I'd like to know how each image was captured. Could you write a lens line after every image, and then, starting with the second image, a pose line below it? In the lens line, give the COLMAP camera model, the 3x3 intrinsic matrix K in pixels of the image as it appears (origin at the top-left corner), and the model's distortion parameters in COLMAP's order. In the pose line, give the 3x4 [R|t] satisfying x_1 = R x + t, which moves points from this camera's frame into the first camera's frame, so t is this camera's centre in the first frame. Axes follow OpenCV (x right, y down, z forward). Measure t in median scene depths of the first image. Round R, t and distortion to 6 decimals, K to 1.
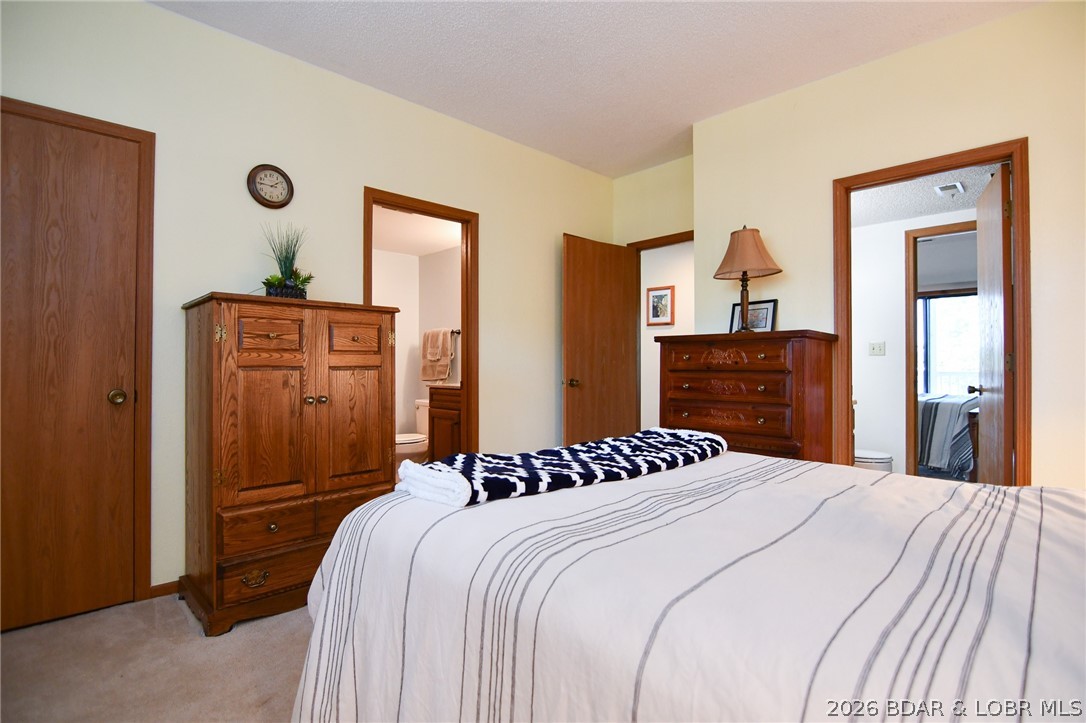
lens RADIAL K [[531.1, 0, 535.1], [0, 531.1, 359.8], [0, 0, 1]] dist [-0.011437, -0.007134]
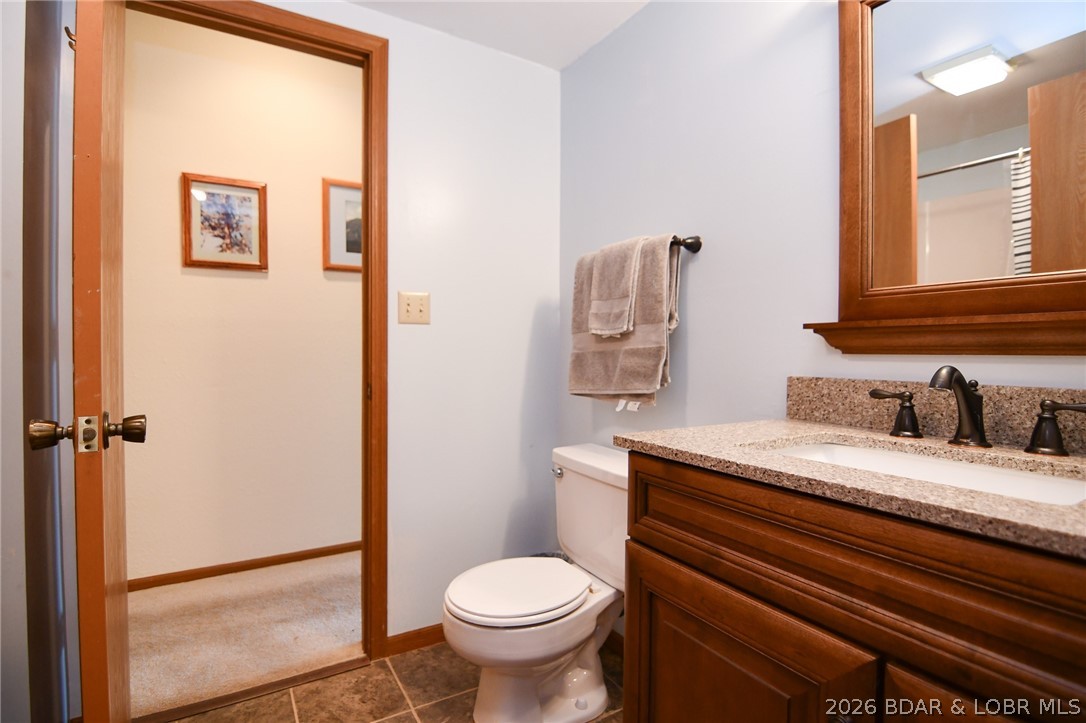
lens RADIAL K [[531.1, 0, 543.2], [0, 531.1, 358.9], [0, 0, 1]] dist [-0.011437, -0.007134]
pose [[0.977620, 0.010183, -0.210133, -0.162934], [-0.006079, 0.999778, 0.020170, 0.008701], [0.210291, -0.018441, 0.977465, 0.672400]]
